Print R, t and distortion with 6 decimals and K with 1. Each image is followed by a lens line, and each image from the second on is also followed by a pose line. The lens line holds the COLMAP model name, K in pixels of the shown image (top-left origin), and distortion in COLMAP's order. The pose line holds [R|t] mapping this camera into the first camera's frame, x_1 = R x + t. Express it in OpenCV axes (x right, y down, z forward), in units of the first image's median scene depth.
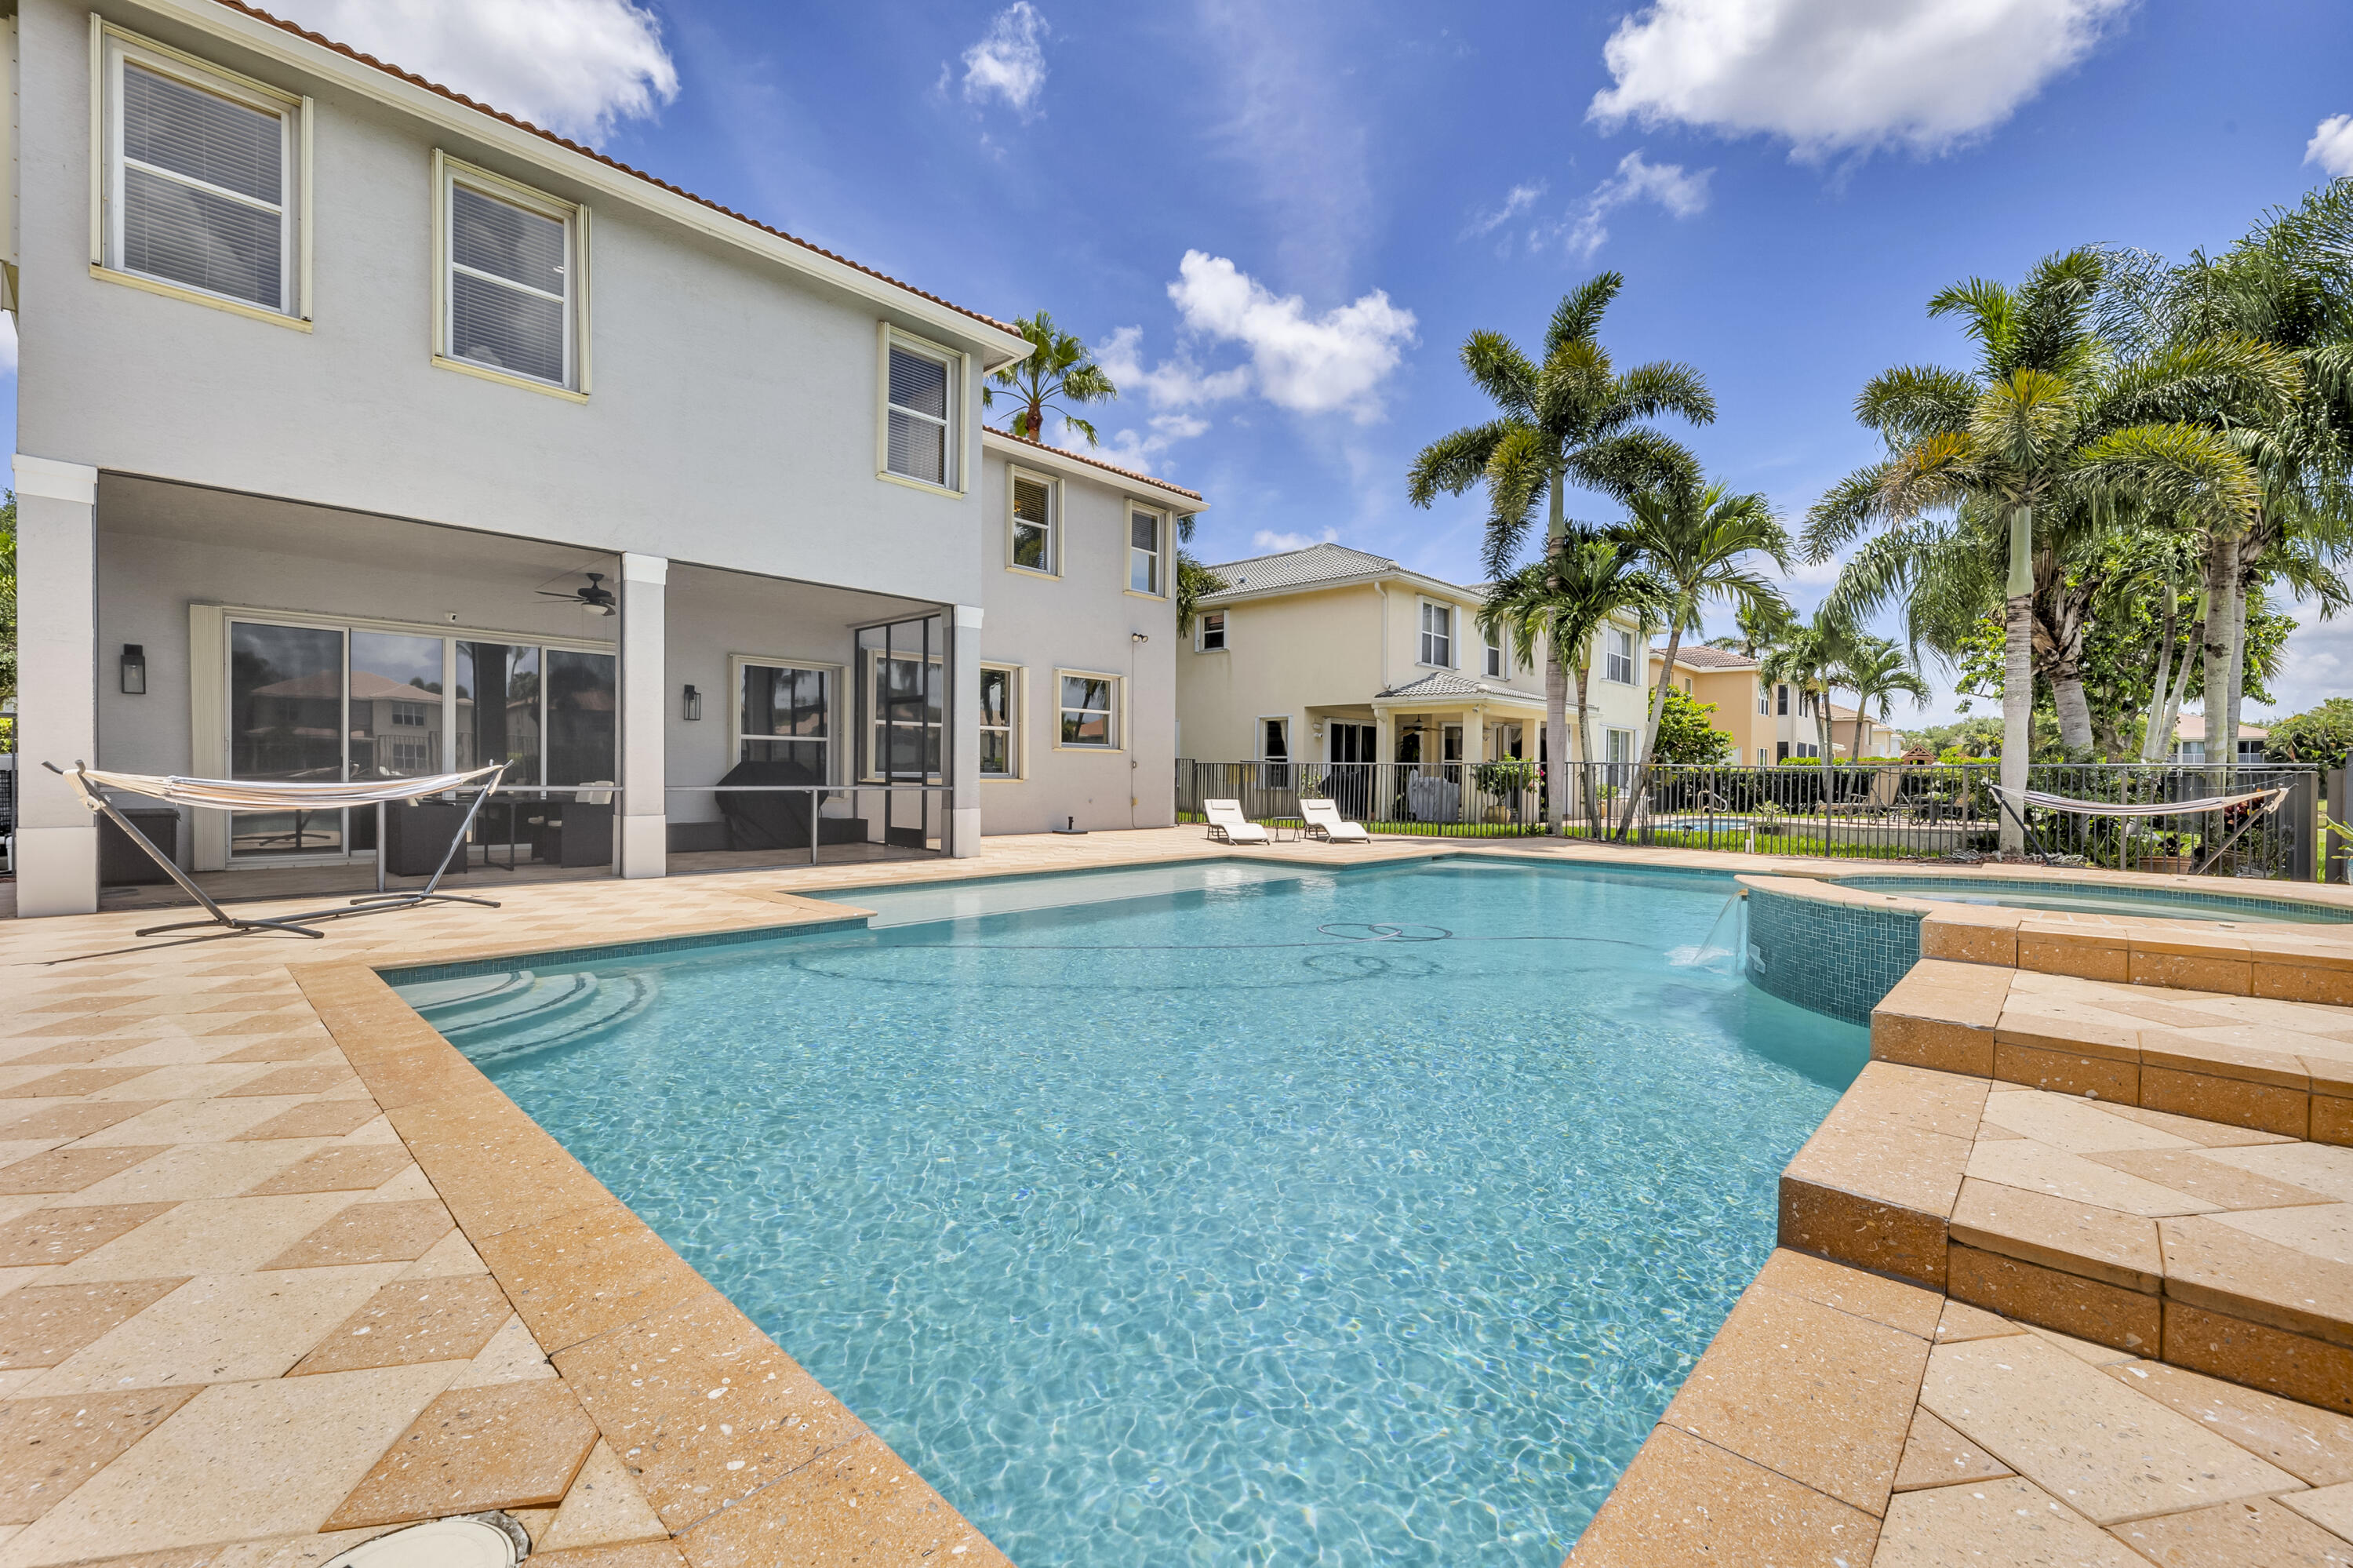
lens RADIAL K [[981.4, 0, 1176.5], [0, 981.4, 784.0], [0, 0, 1]] dist [0.001141, 0.000665]
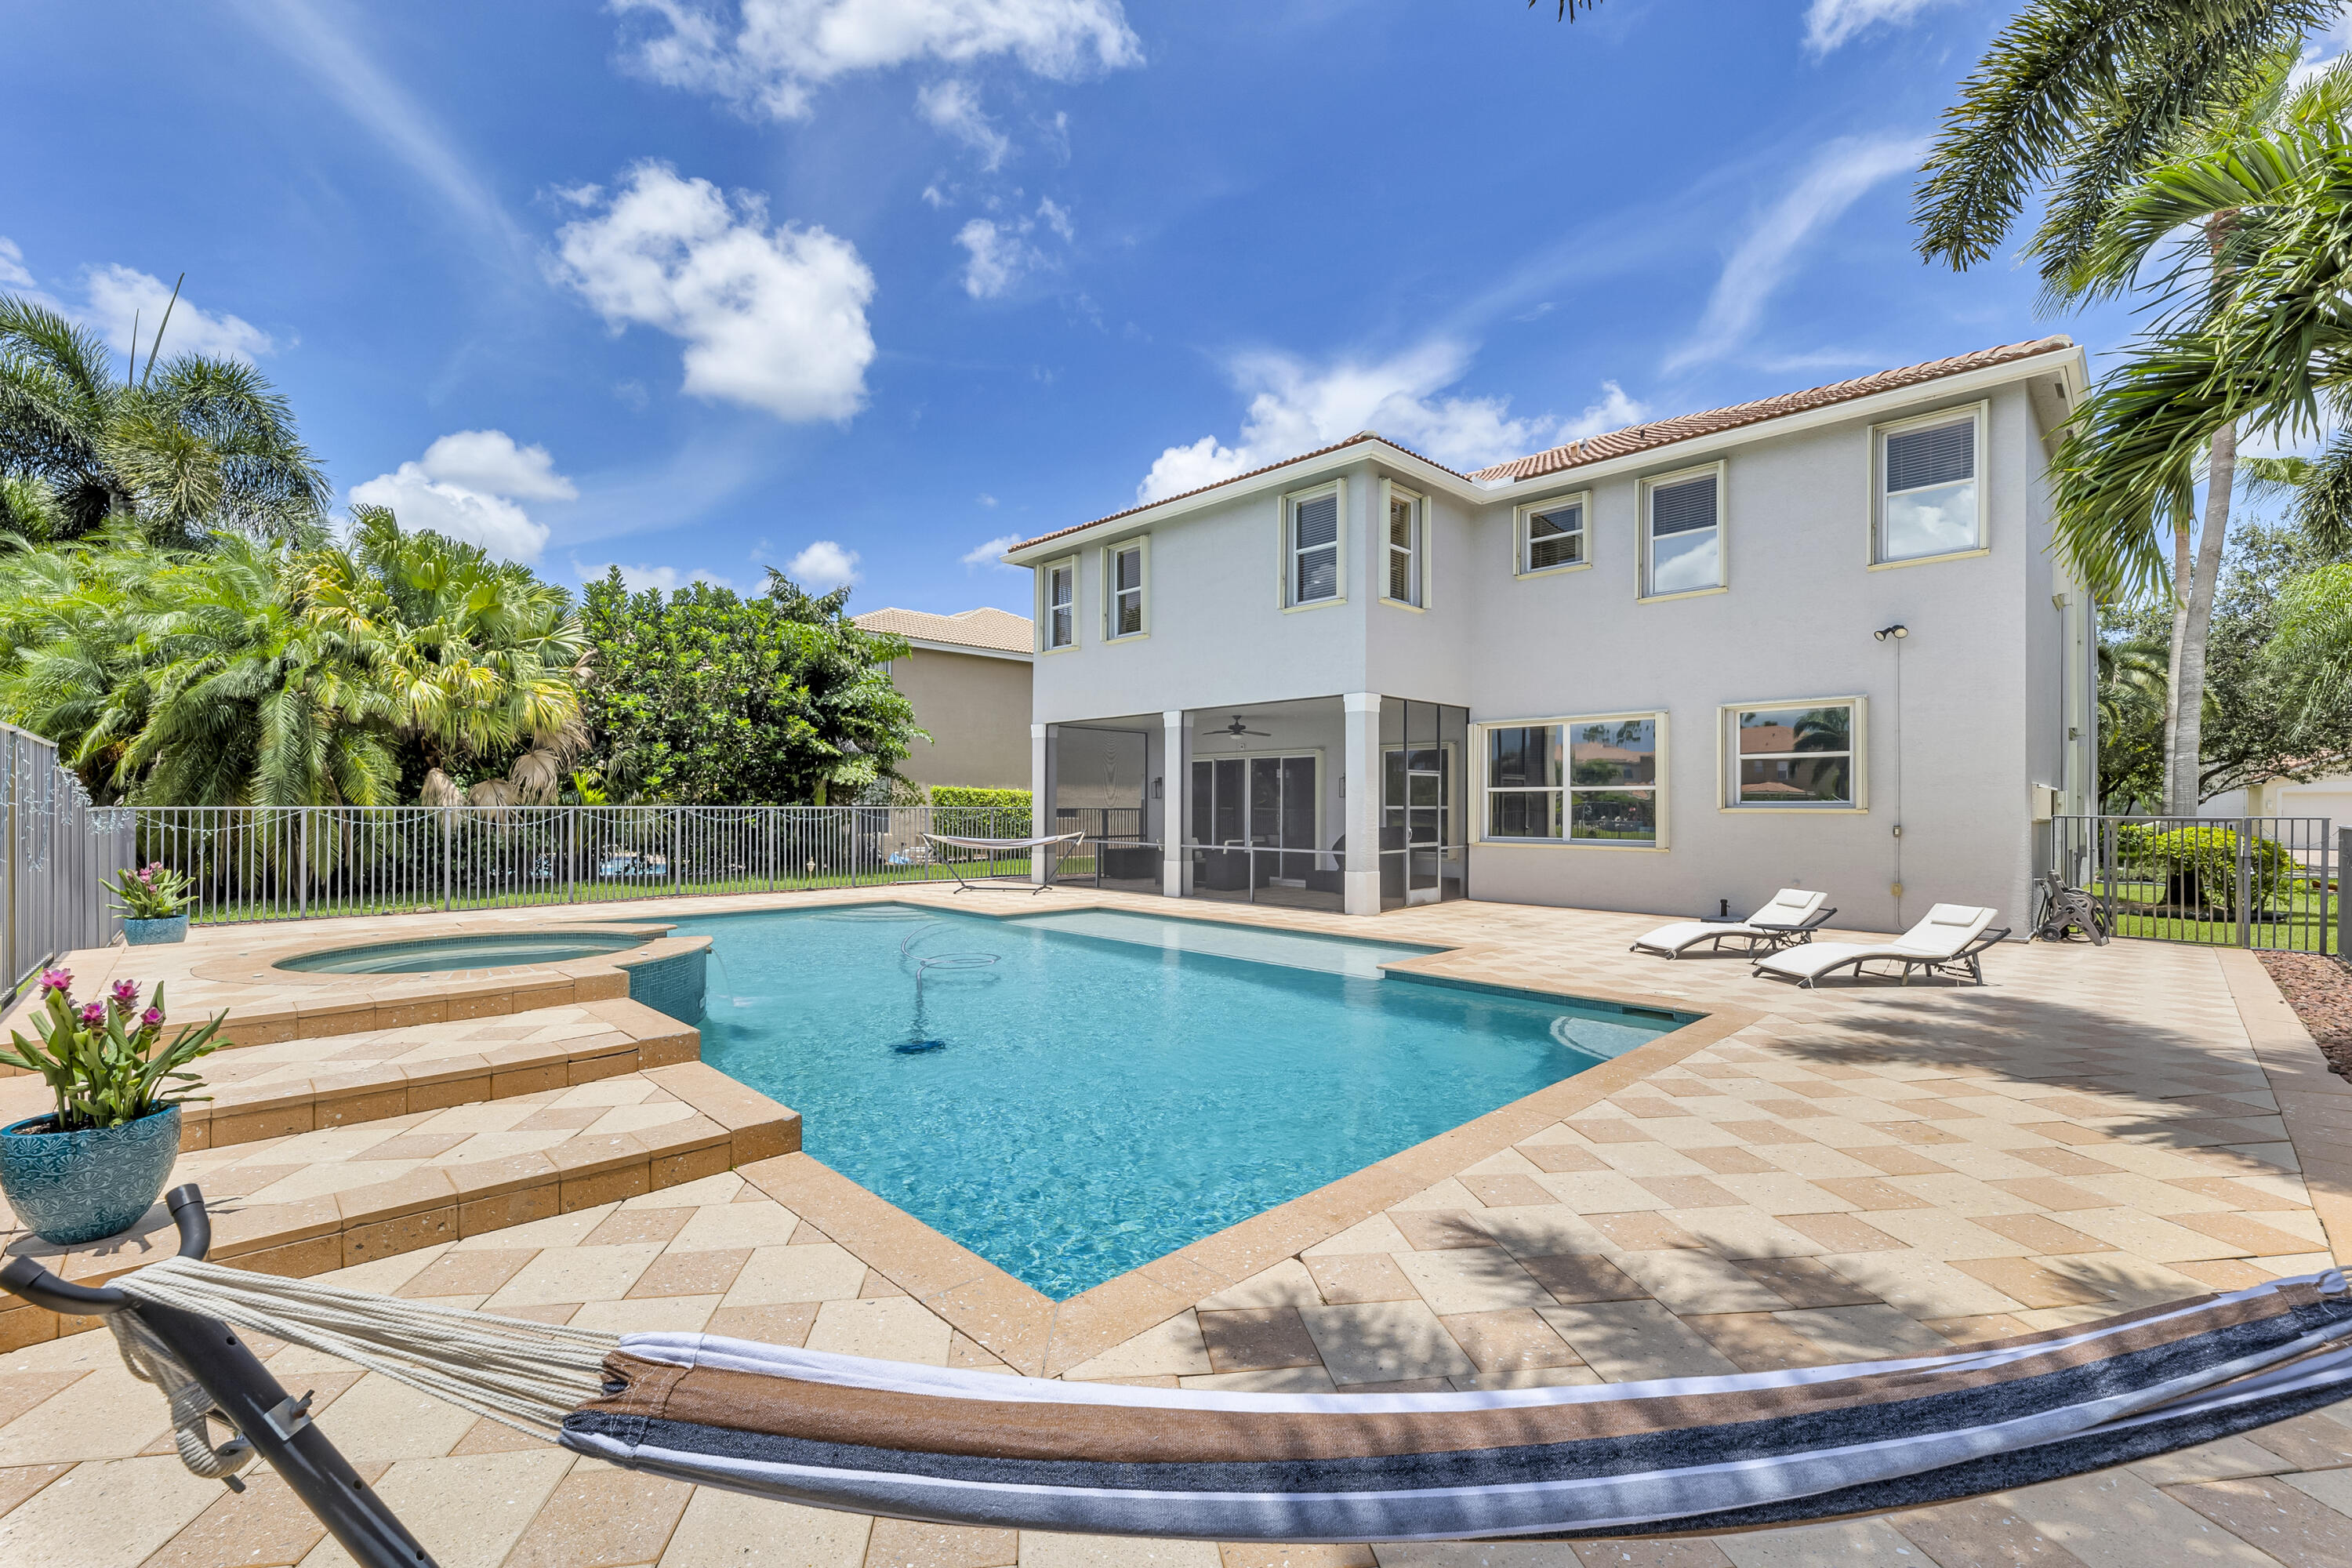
lens RADIAL K [[980.9, 0, 1176.0], [0, 980.9, 784.0], [0, 0, 1]] dist [0.001141, 0.000665]
pose [[-0.046534, -0.028804, -0.998501, 1.161522], [-0.007114, 0.999568, -0.028504, -0.052053], [0.998891, 0.005777, -0.046719, 1.068560]]
